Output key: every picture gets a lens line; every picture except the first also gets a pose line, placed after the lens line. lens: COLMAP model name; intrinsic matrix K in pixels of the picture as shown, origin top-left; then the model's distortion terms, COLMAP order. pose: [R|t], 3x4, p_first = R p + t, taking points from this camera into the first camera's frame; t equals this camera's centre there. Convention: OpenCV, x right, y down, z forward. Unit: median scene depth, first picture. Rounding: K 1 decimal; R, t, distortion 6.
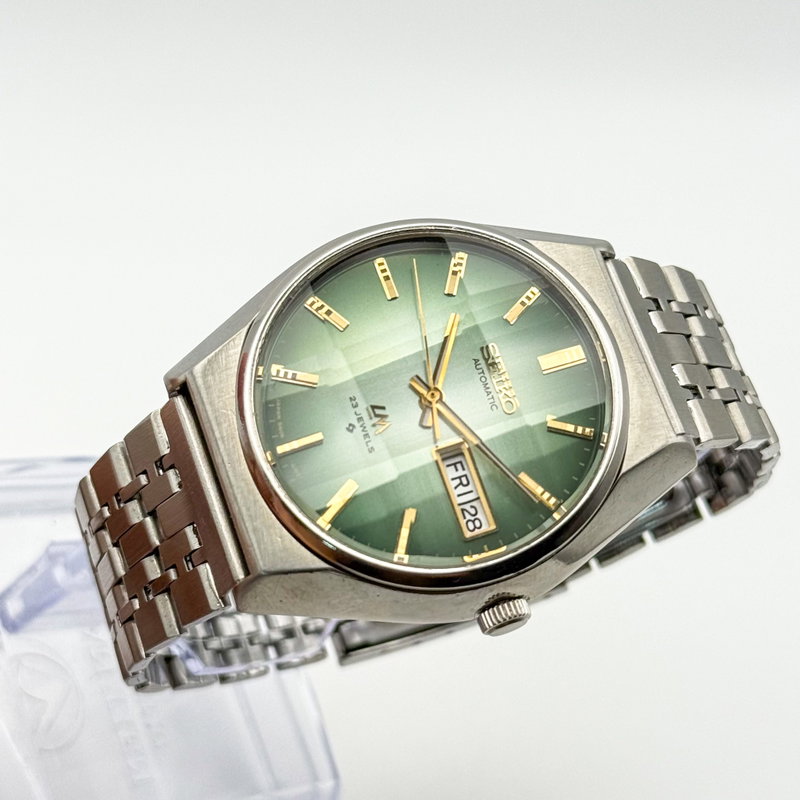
lens RADIAL K [[2082.4, 0, 397.5], [0, 2082.4, 401.1], [0, 0, 1]] dist [0.029876, 0.000000]
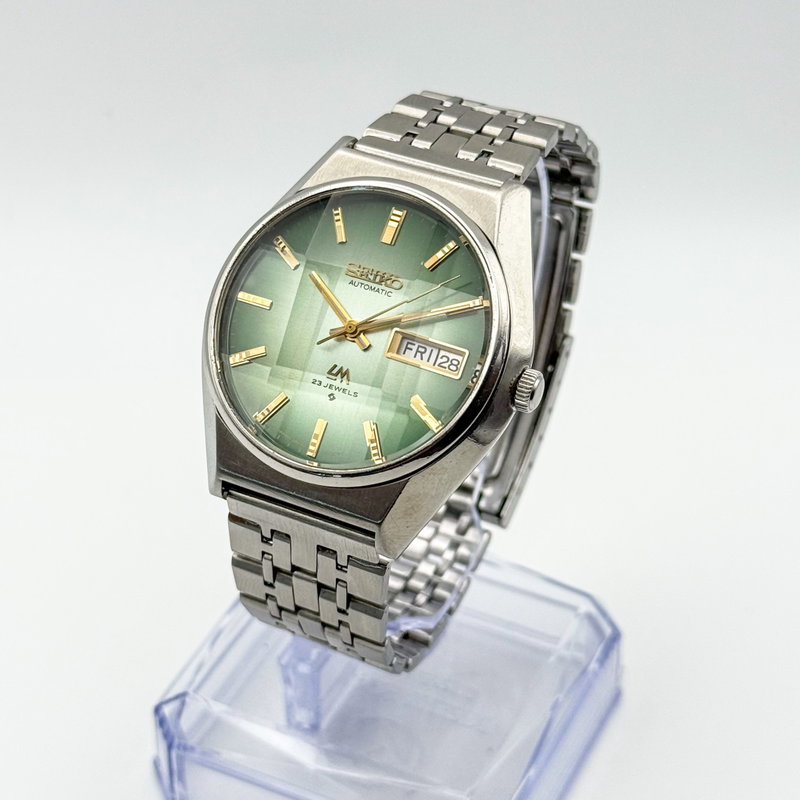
lens RADIAL K [[2082.4, 0, 403.8], [0, 2082.4, 397.4], [0, 0, 1]] dist [0.029876, 0.000000]
pose [[0.606419, -0.794627, -0.028718, 0.037444], [0.794791, 0.606831, -0.007941, 0.054914], [0.023738, -0.018009, 0.999556, -0.222723]]
